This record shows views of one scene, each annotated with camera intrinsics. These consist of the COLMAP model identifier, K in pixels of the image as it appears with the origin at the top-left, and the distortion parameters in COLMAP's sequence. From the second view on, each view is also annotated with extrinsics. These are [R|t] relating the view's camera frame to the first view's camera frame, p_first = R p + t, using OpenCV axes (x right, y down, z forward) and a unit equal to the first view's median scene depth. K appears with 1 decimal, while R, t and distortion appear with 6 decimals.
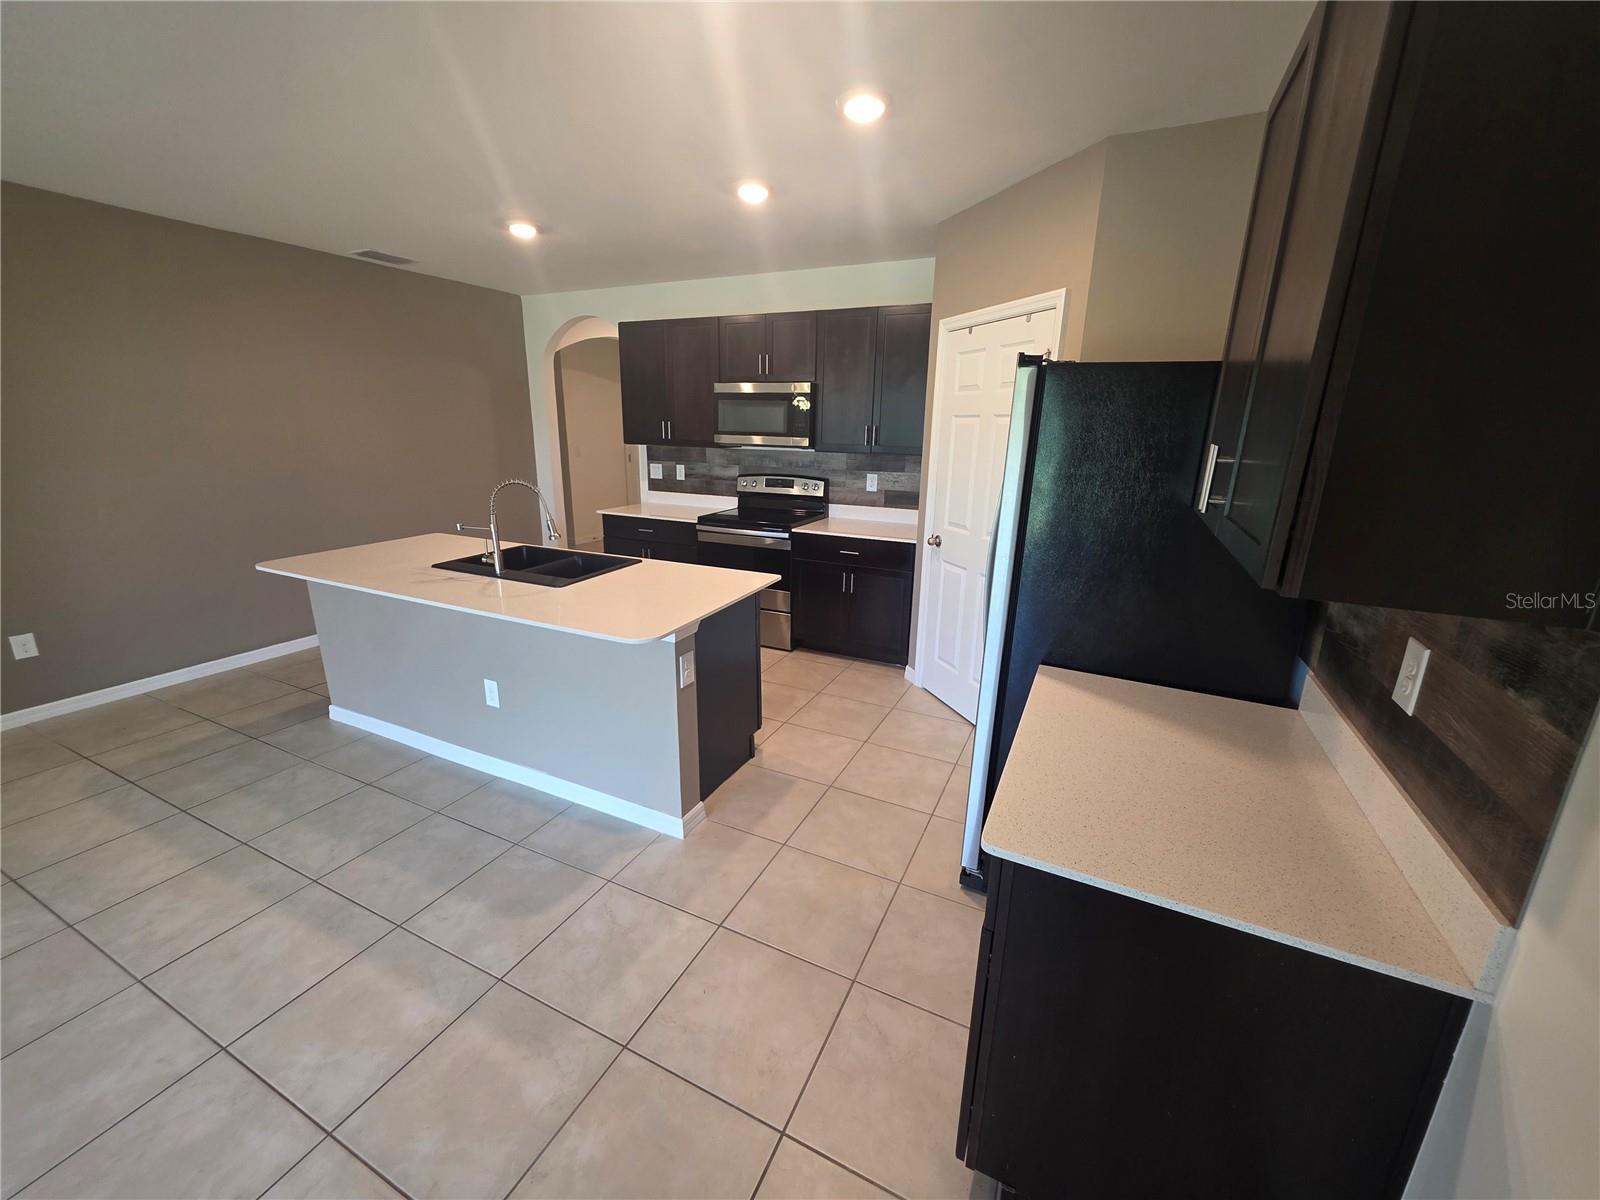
lens RADIAL K [[636.9, 0, 798.4], [0, 636.9, 593.4], [0, 0, 1]] dist [0.004834, -0.000469]
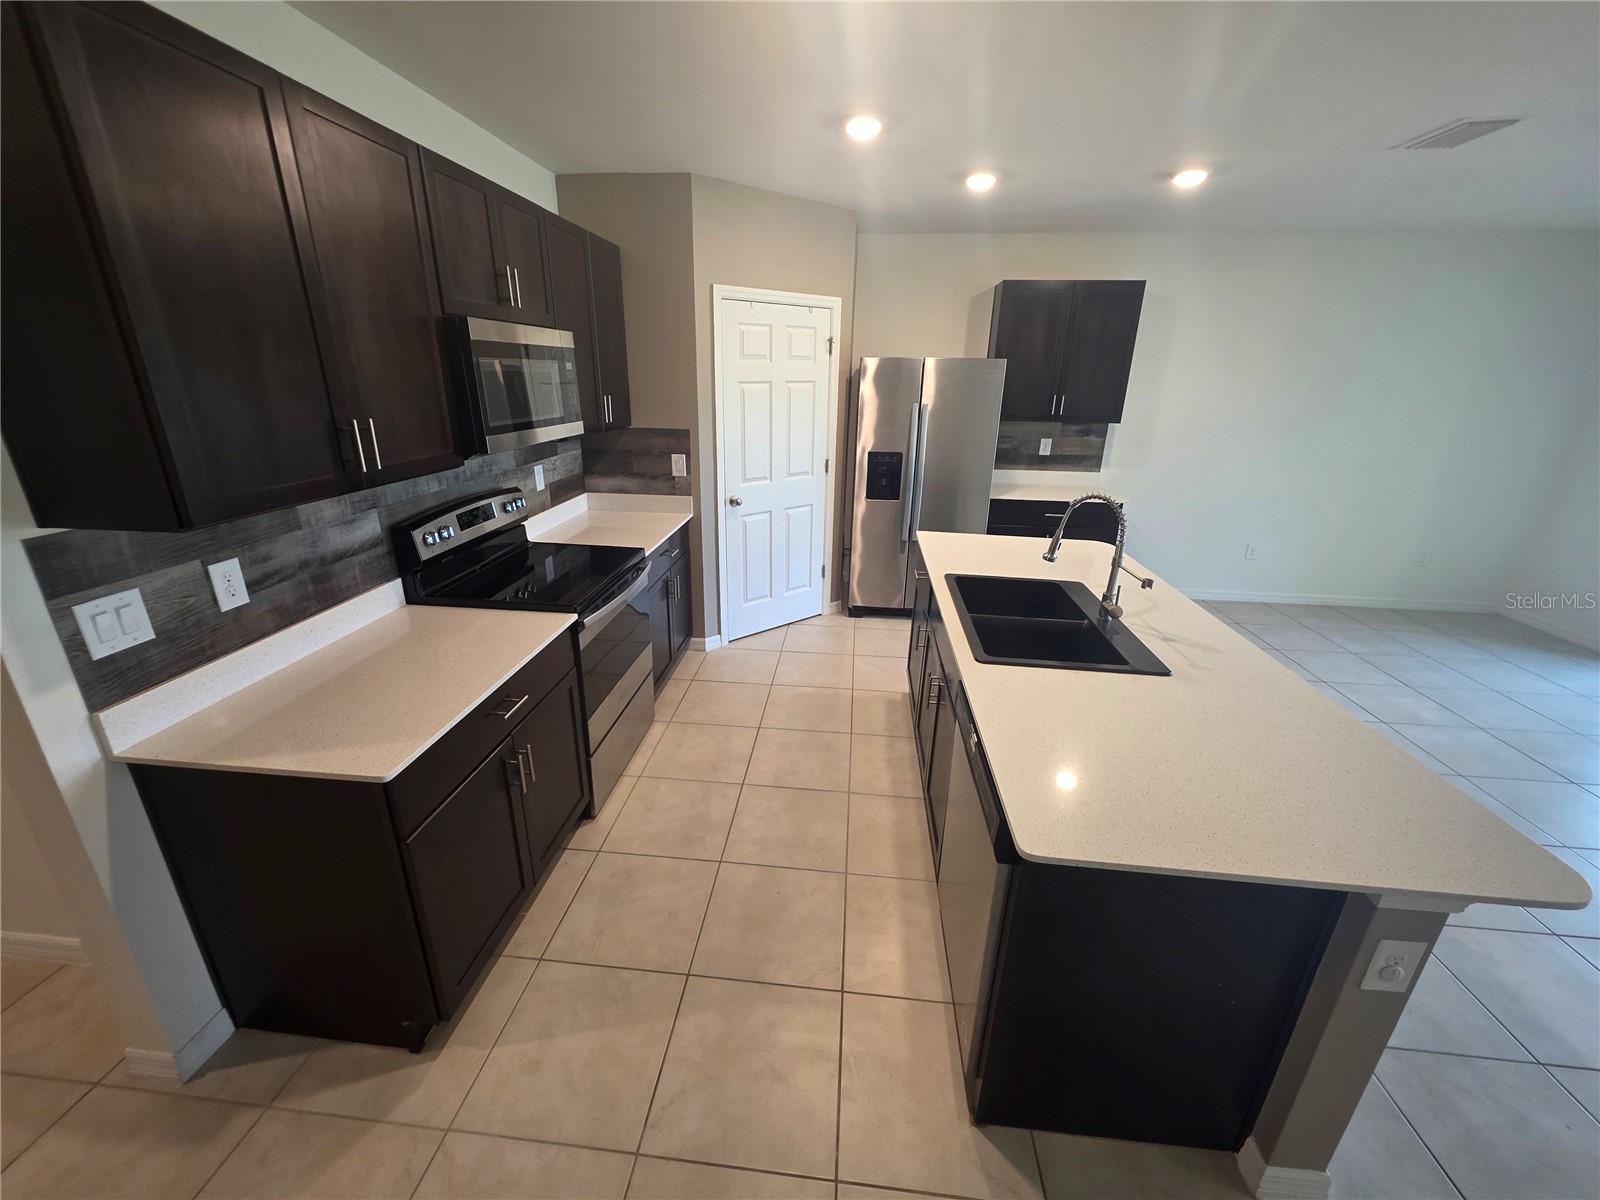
lens RADIAL K [[636.9, 0, 797.9], [0, 636.9, 589.0], [0, 0, 1]] dist [0.004834, -0.000469]
pose [[-0.341446, -0.327876, 0.880859, -0.798250], [0.225354, 0.881287, 0.415389, -0.368533], [-0.912486, 0.340338, -0.227024, 1.187542]]
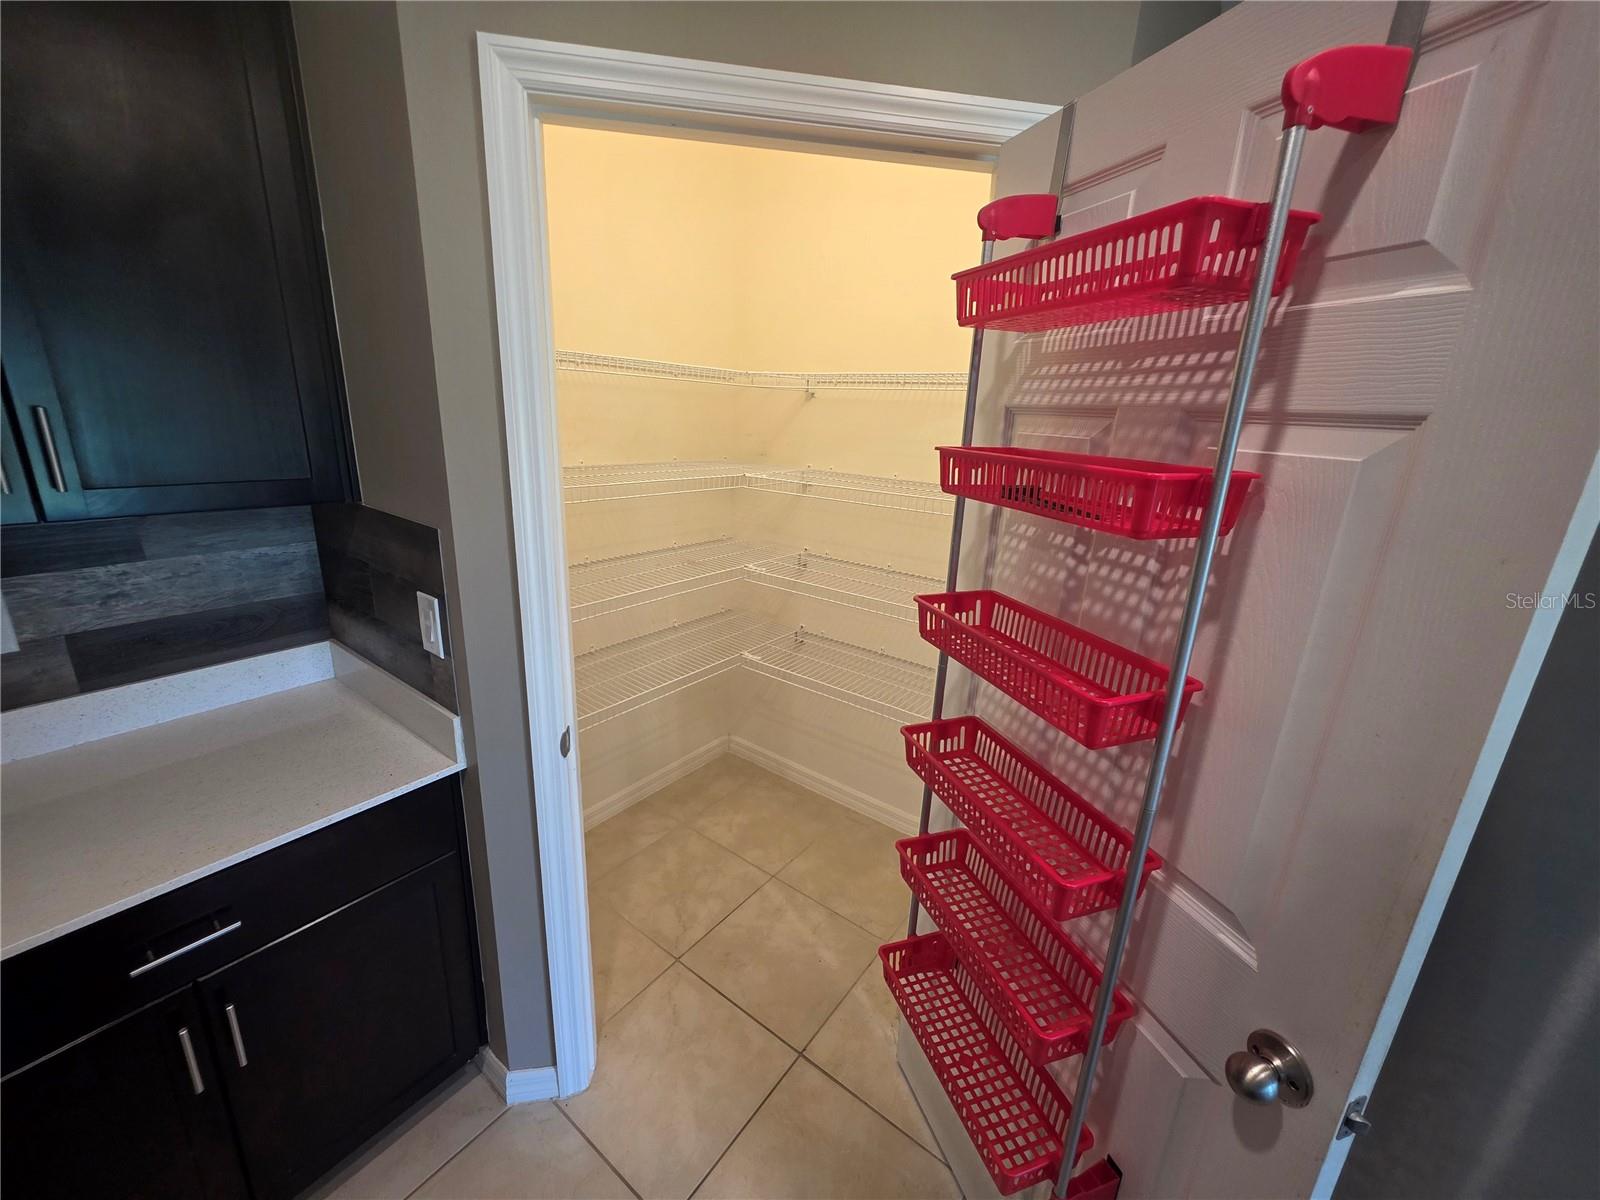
lens RADIAL K [[636.9, 0, 798.7], [0, 636.9, 600.3], [0, 0, 1]] dist [0.004834, -0.000469]
pose [[0.192229, -0.277544, 0.941285, -0.074741], [0.215336, 0.947726, 0.235467, -0.217401], [-0.957433, 0.157429, 0.241946, 0.786979]]
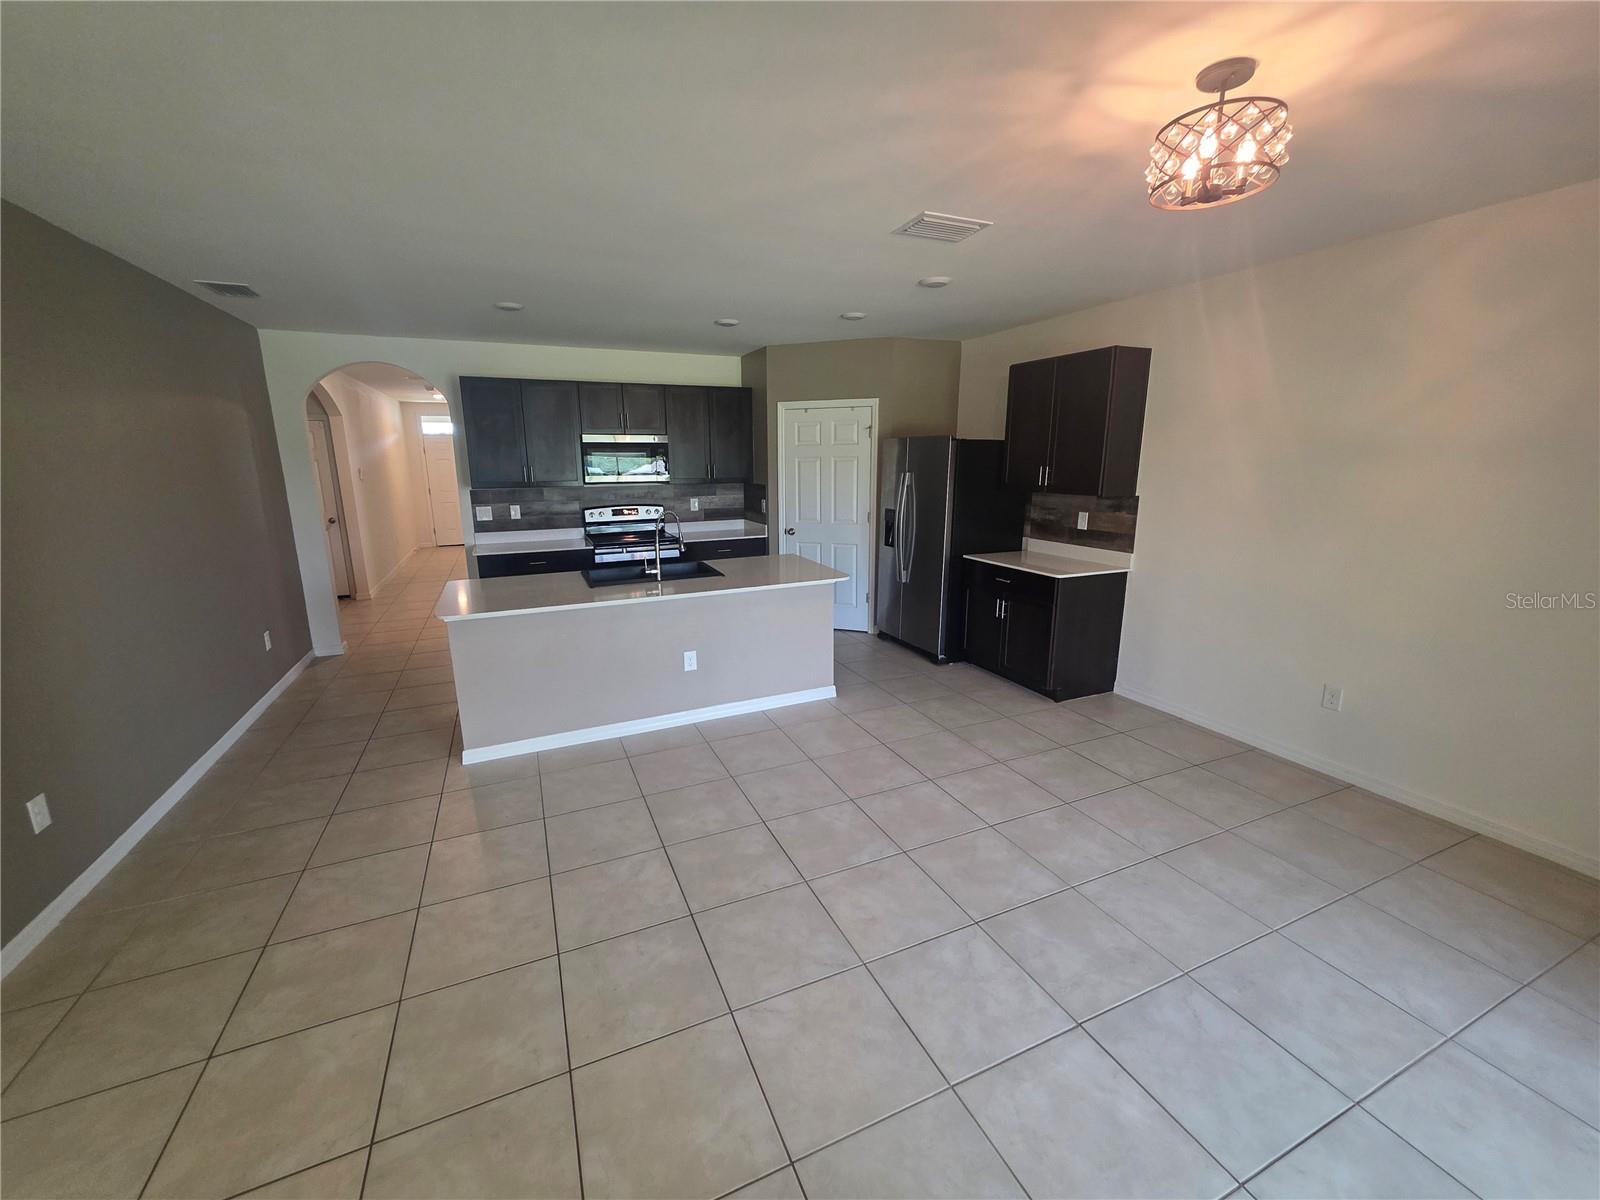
lens RADIAL K [[636.9, 0, 798.0], [0, 636.9, 590.4], [0, 0, 1]] dist [0.004834, -0.000469]
pose [[0.645295, -0.179564, 0.742531, -1.026582], [0.217089, 0.975014, 0.047124, -0.007103], [-0.732439, 0.130786, 0.668152, -0.101407]]
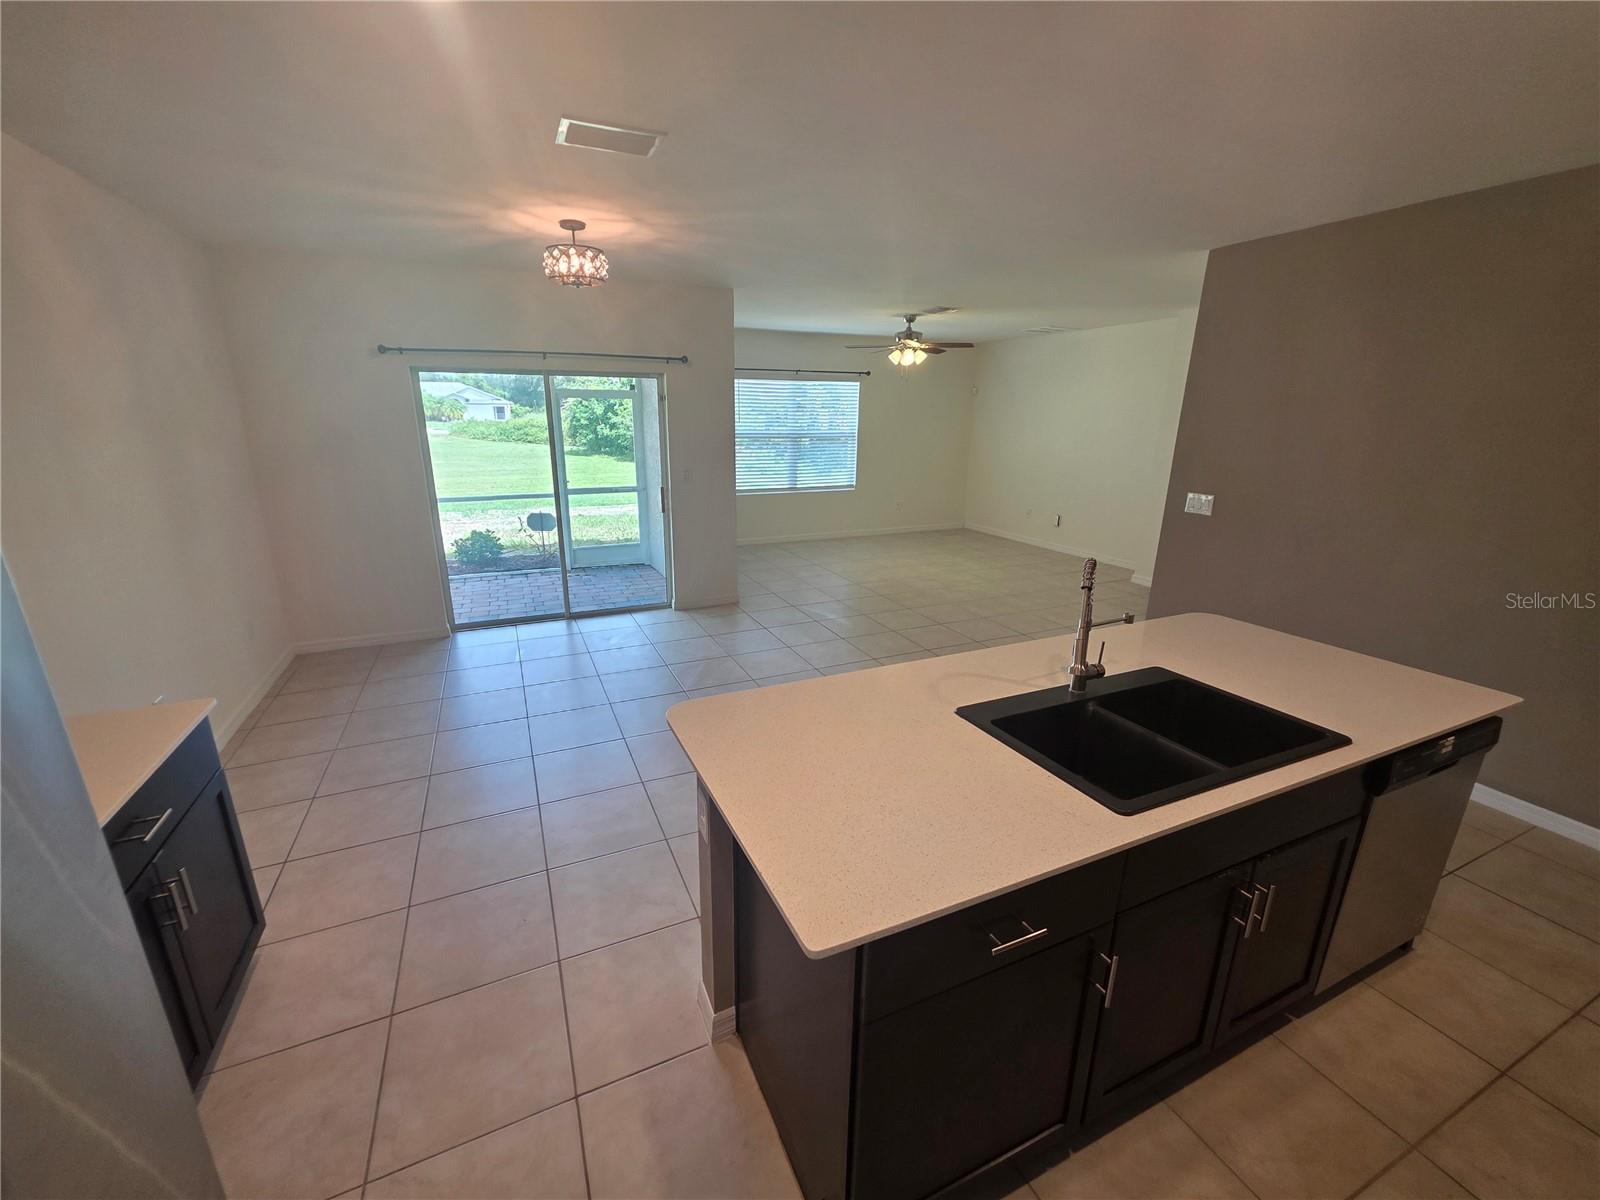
lens RADIAL K [[636.9, 0, 783.8], [0, 636.9, 604.5], [0, 0, 1]] dist [0.004834, -0.000469]
pose [[-0.649560, 0.202214, -0.732926, 0.148542], [-0.214999, 0.875786, 0.432173, -0.260883], [0.729278, 0.438301, -0.525400, 0.860908]]
